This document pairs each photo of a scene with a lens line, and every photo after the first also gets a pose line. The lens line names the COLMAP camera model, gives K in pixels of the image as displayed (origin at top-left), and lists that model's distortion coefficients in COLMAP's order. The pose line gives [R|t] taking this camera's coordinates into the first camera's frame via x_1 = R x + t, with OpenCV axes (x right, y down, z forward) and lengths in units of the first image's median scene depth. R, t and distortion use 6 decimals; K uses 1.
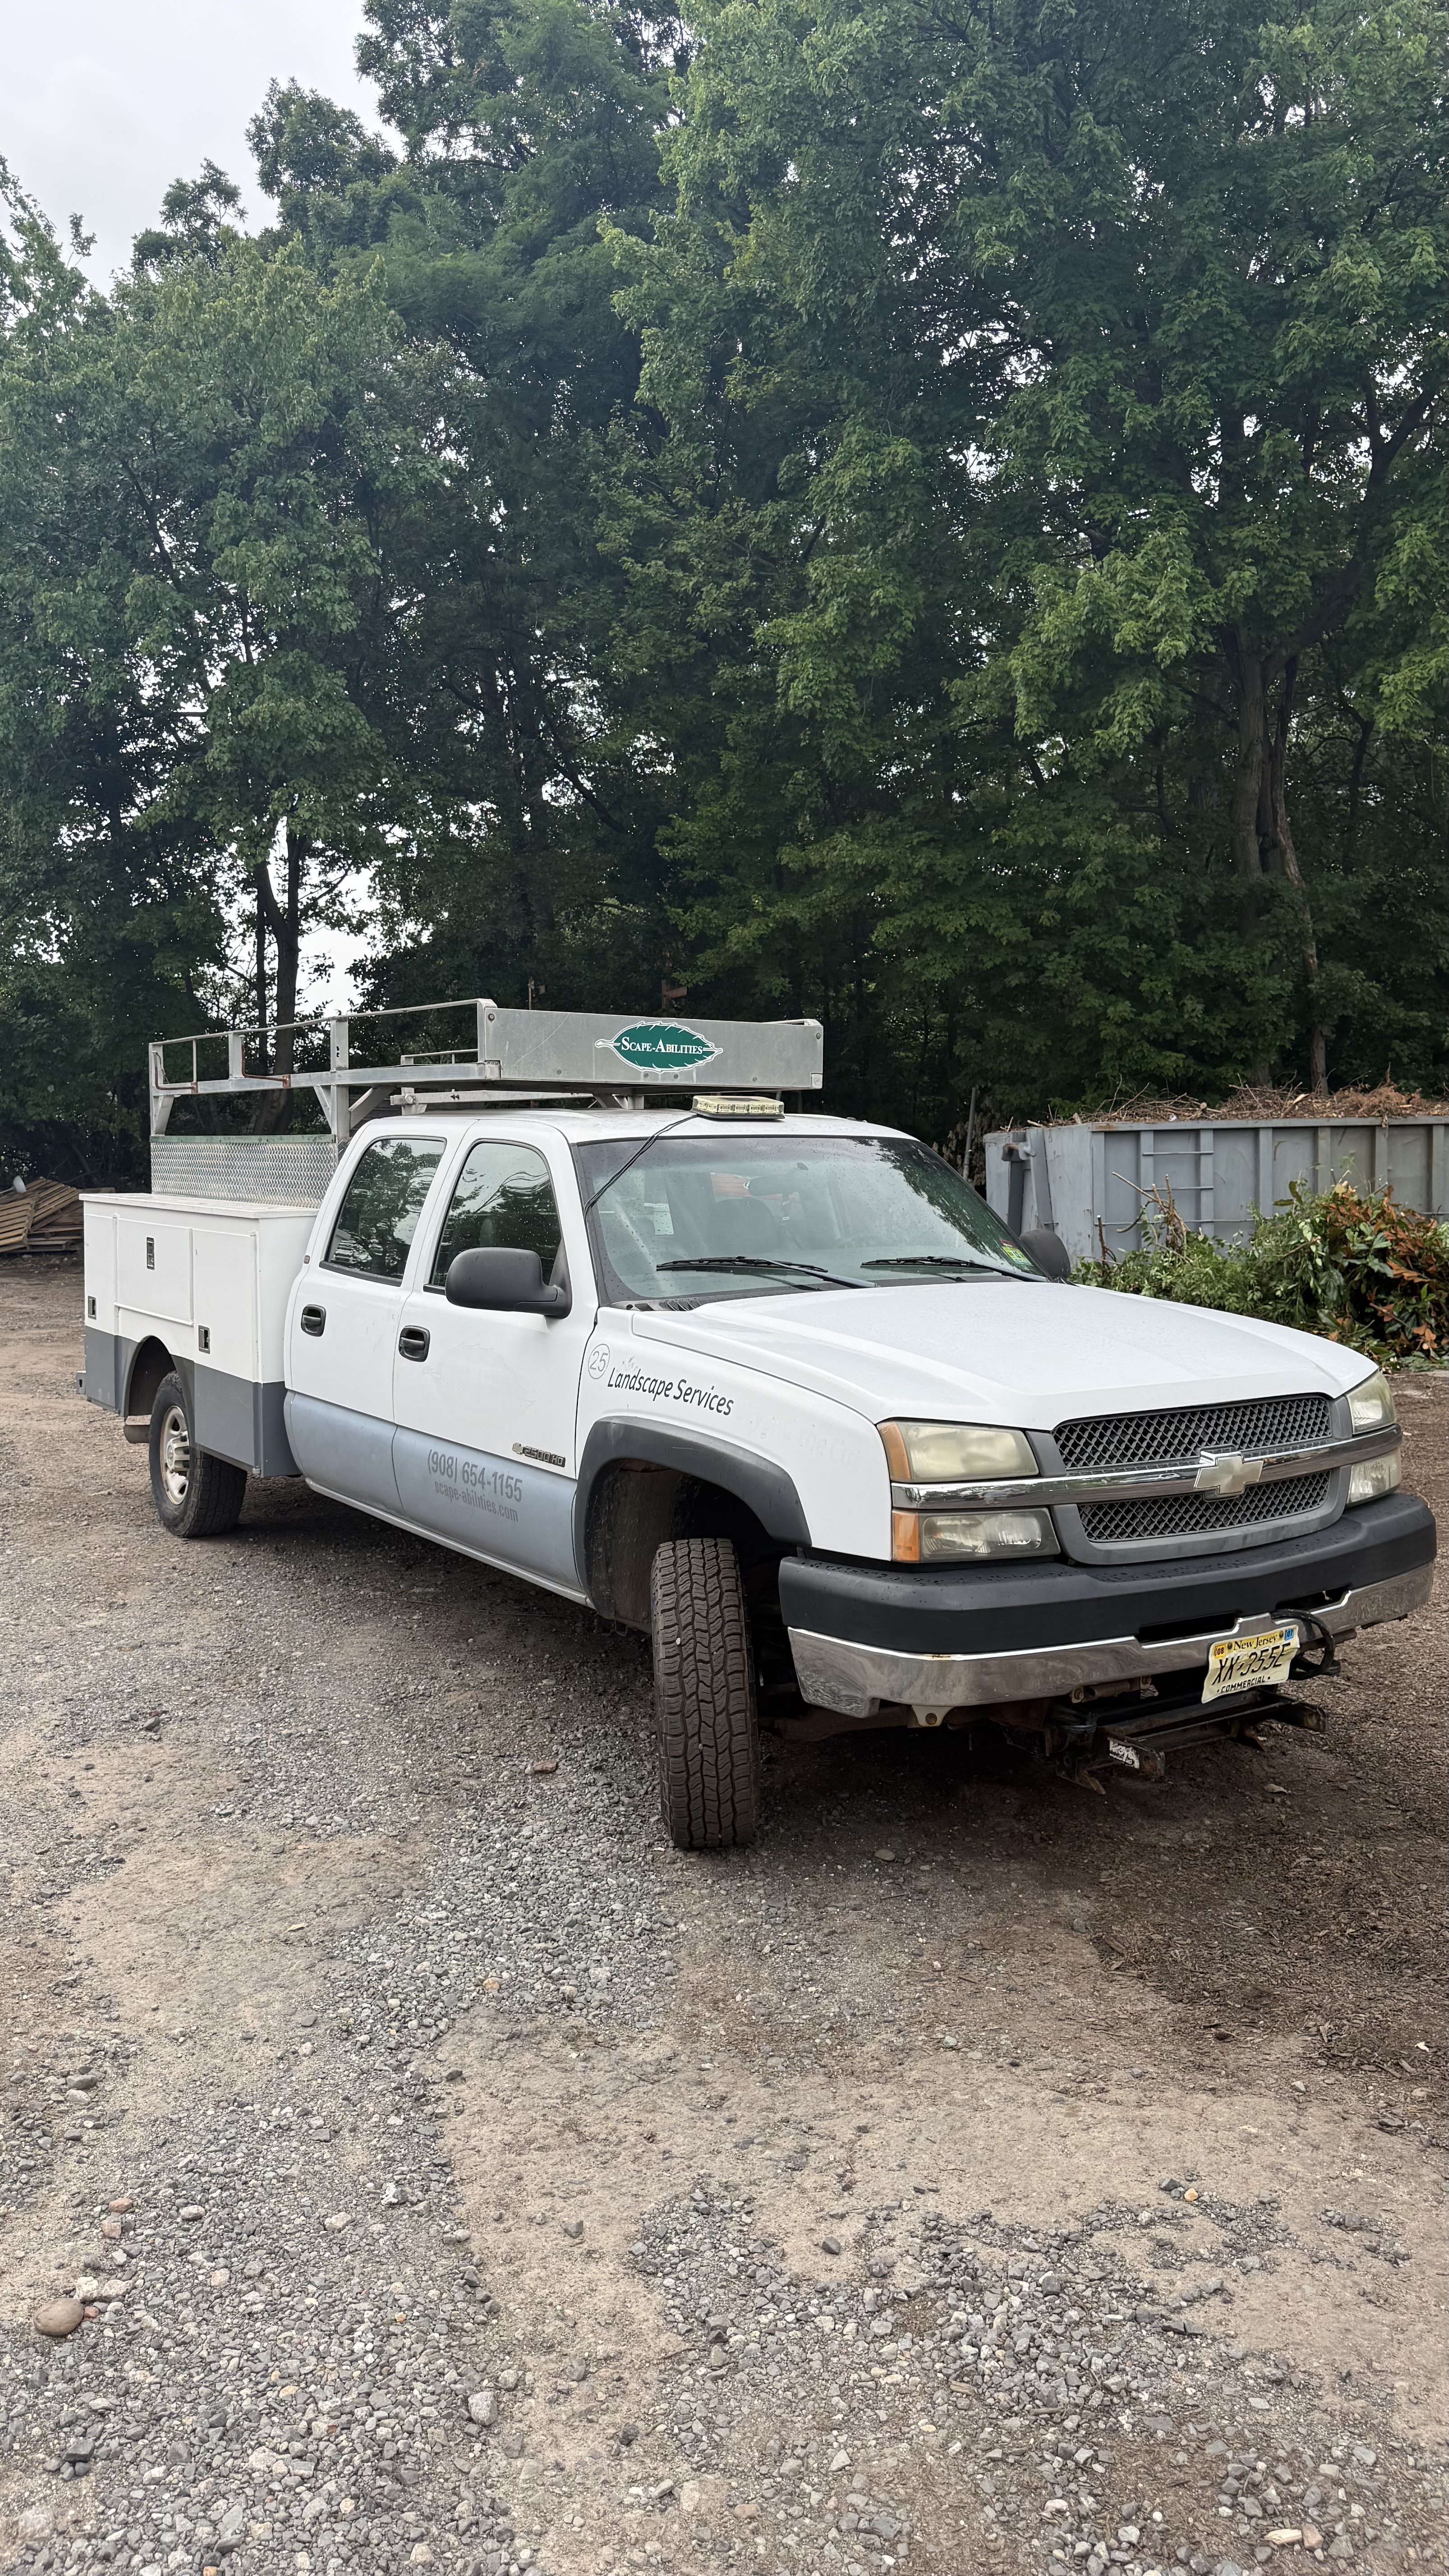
lens RADIAL K [[1815.4, 0, 724.5], [0, 1815.4, 1288.0], [0, 0, 1]] dist [0.122493, -0.001526]
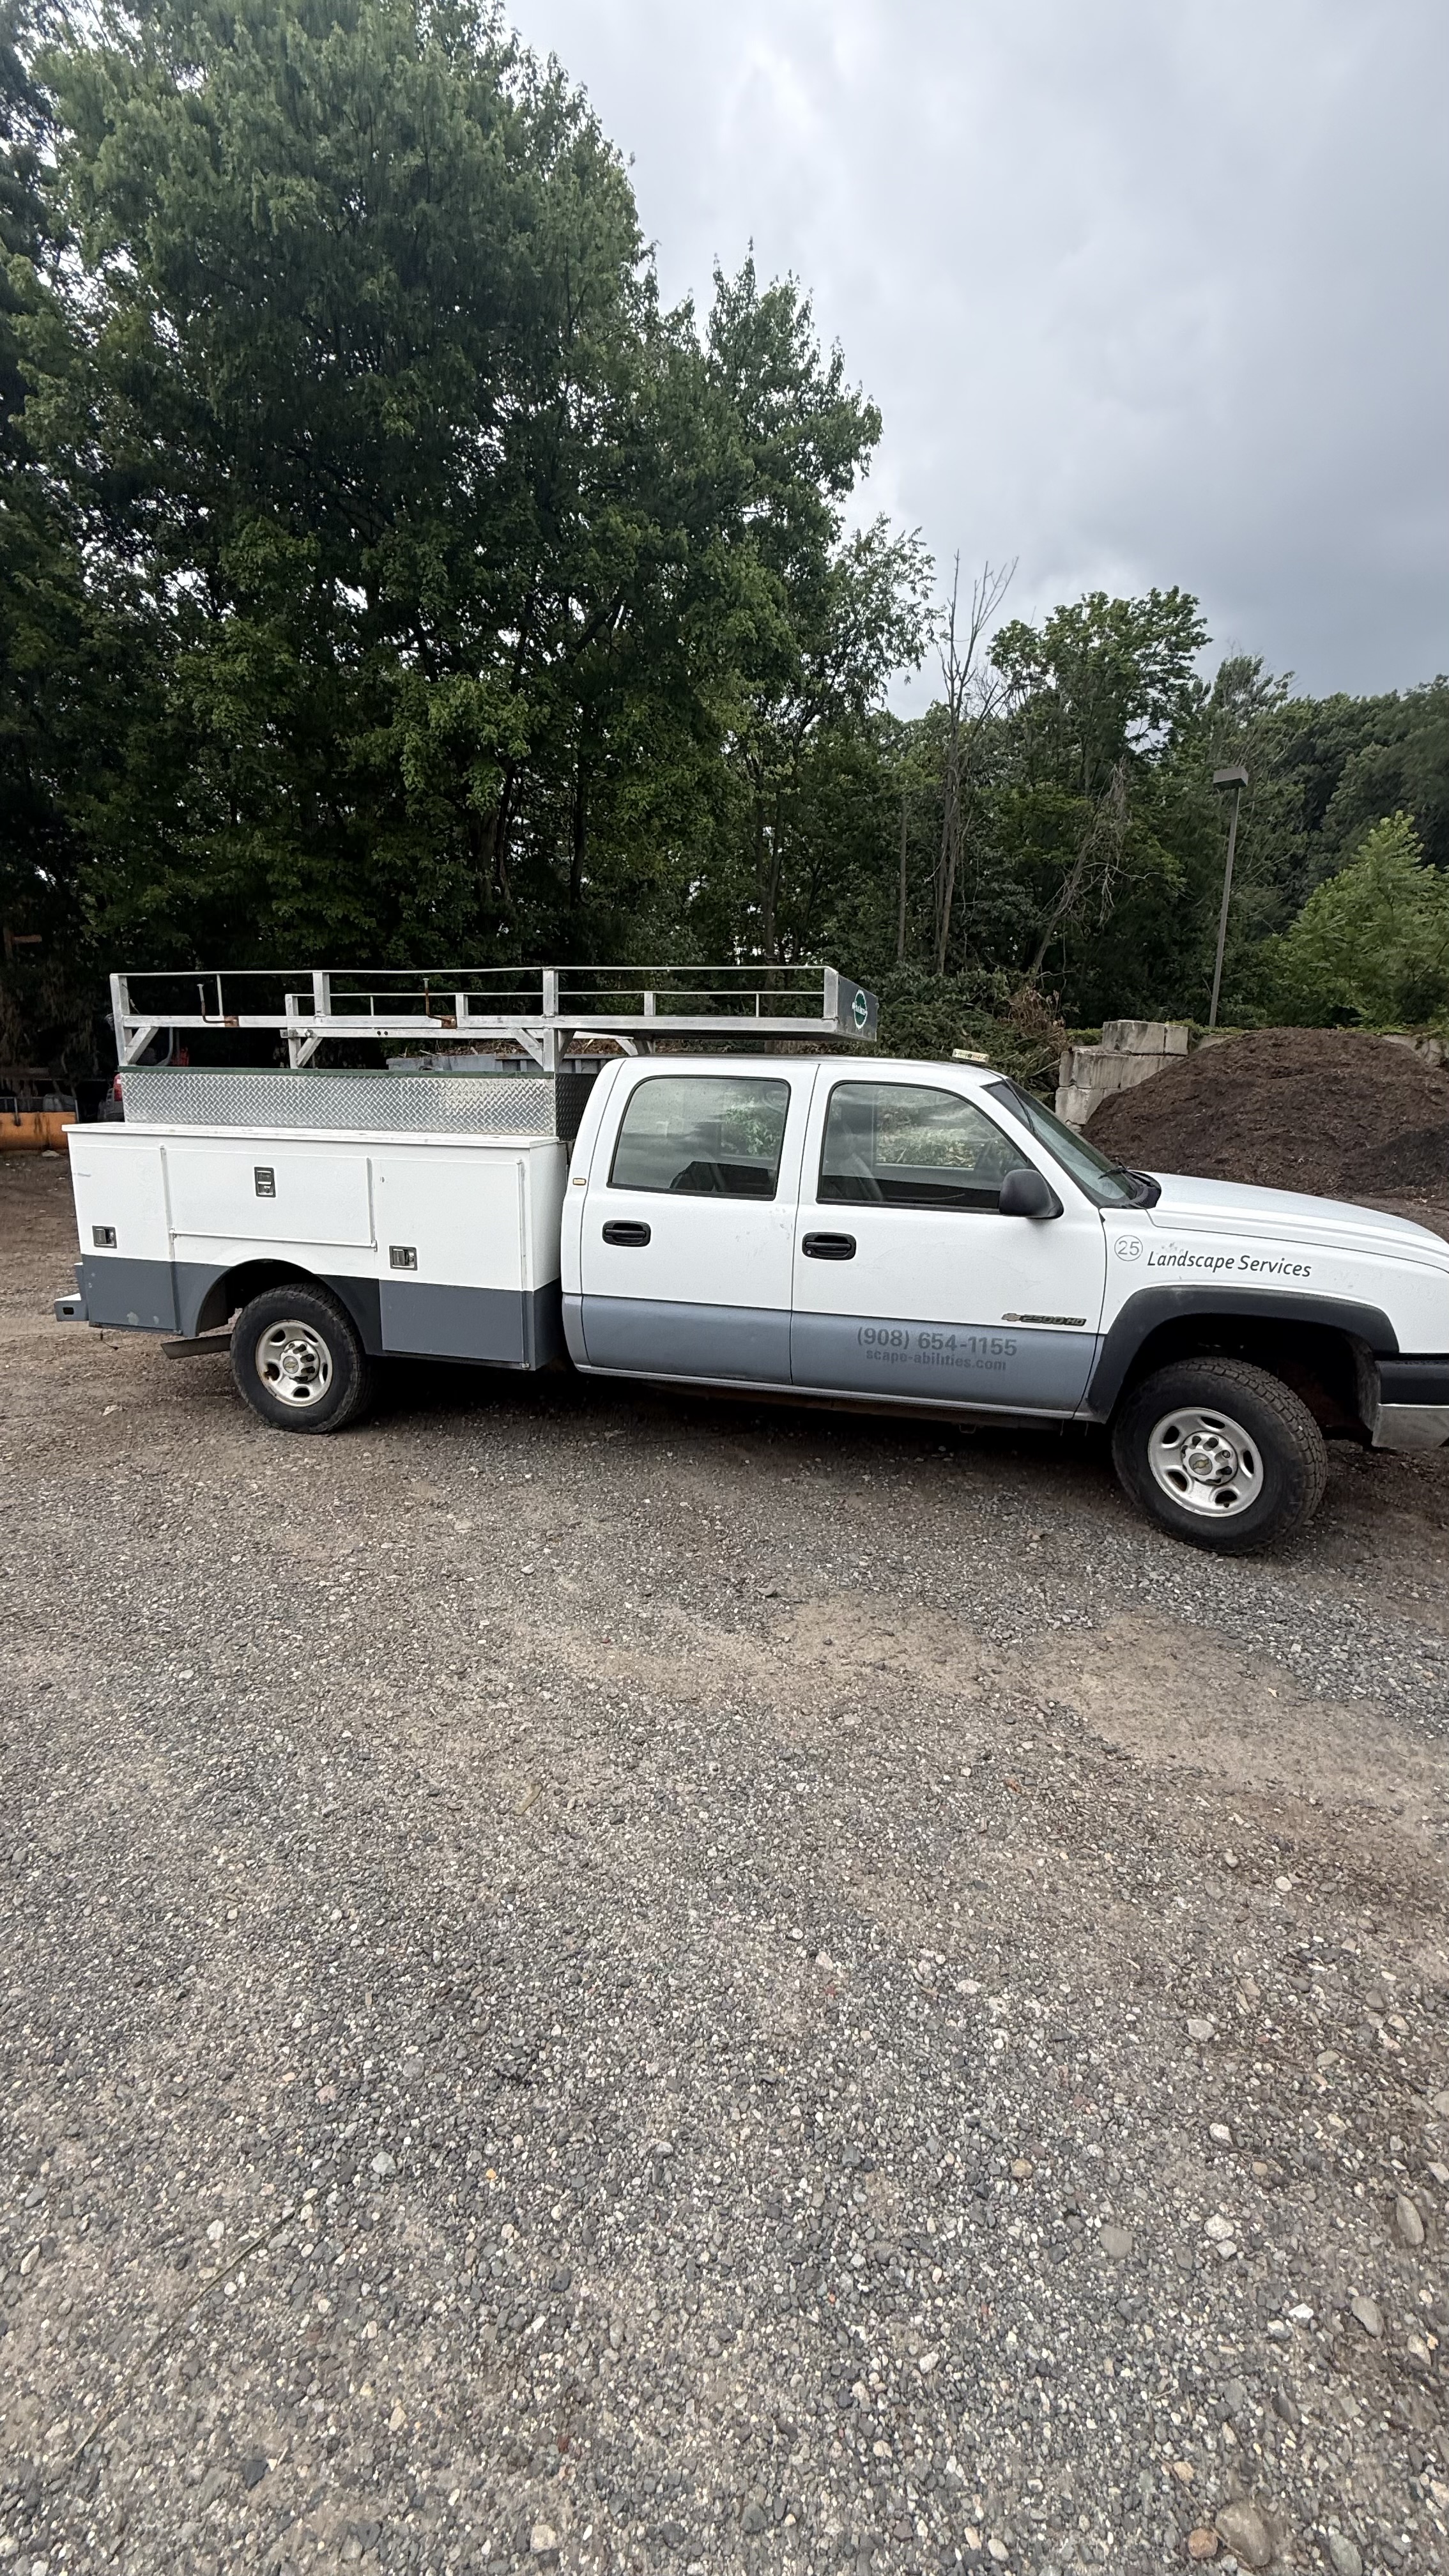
lens RADIAL K [[1035.8, 0, 724.5], [0, 1035.8, 1288.0], [0, 0, 1]] dist [-0.002844, -0.000112]
pose [[0.758007, -0.131967, 0.638757, -0.682310], [0.041962, 0.987156, 0.154150, -0.054016], [-0.650896, -0.090044, 0.753808, 0.506320]]
